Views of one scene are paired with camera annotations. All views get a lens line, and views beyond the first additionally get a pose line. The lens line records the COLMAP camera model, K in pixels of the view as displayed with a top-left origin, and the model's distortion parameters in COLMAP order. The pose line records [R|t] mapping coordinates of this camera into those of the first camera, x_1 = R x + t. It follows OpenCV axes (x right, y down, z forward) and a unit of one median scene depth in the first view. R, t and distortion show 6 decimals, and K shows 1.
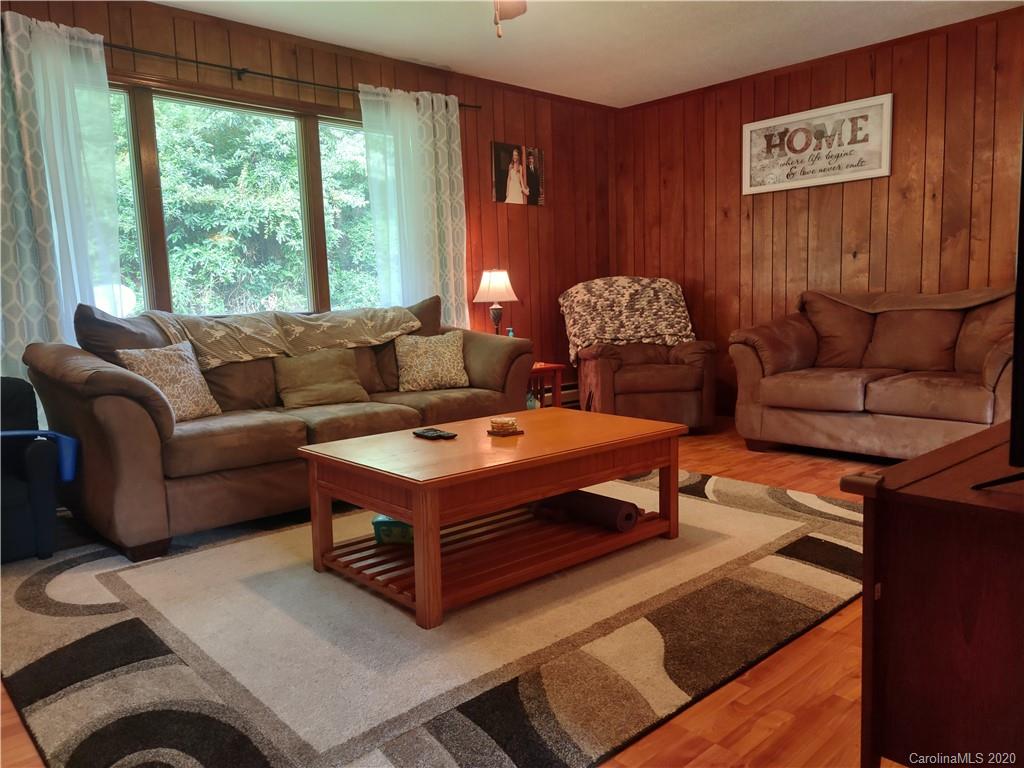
lens RADIAL K [[757.9, 0, 512.0], [0, 757.9, 384.0], [0, 0, 1]] dist [0.086872, -0.111178]
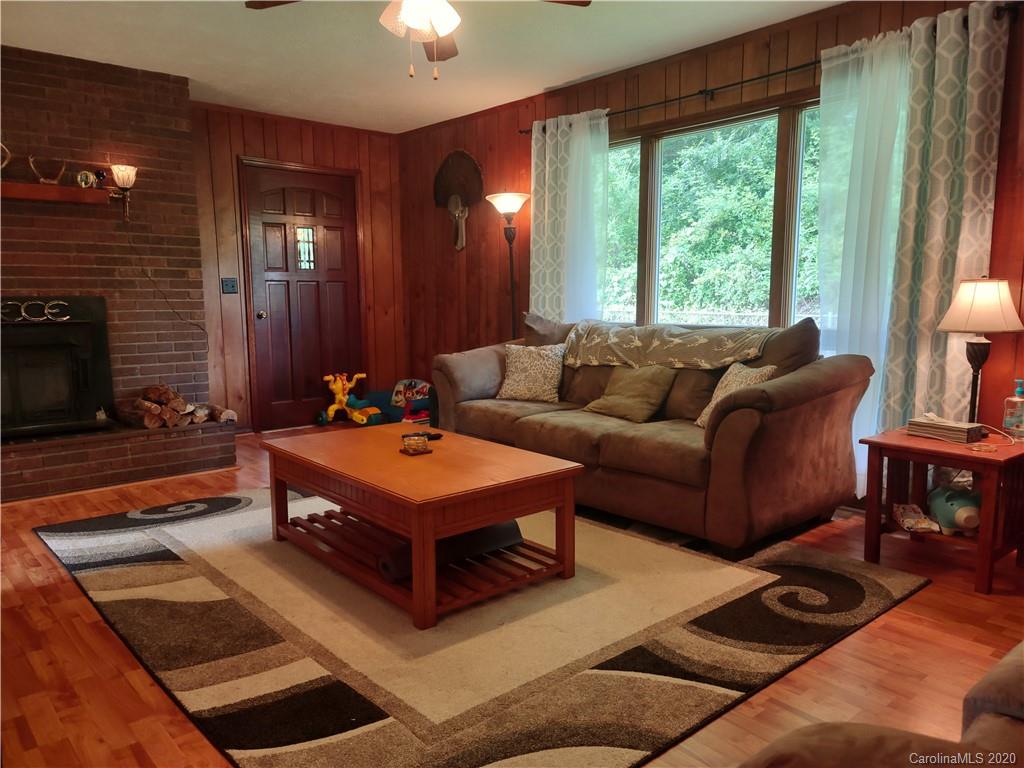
lens RADIAL K [[746.0, 0, 512.3], [0, 746.0, 391.8], [0, 0, 1]] dist [0.109595, -0.102313]
pose [[-0.029326, 0.159467, -0.986768, 0.855042], [-0.108962, 0.980799, 0.161740, -0.172608], [0.993613, 0.112264, -0.011387, 0.933390]]
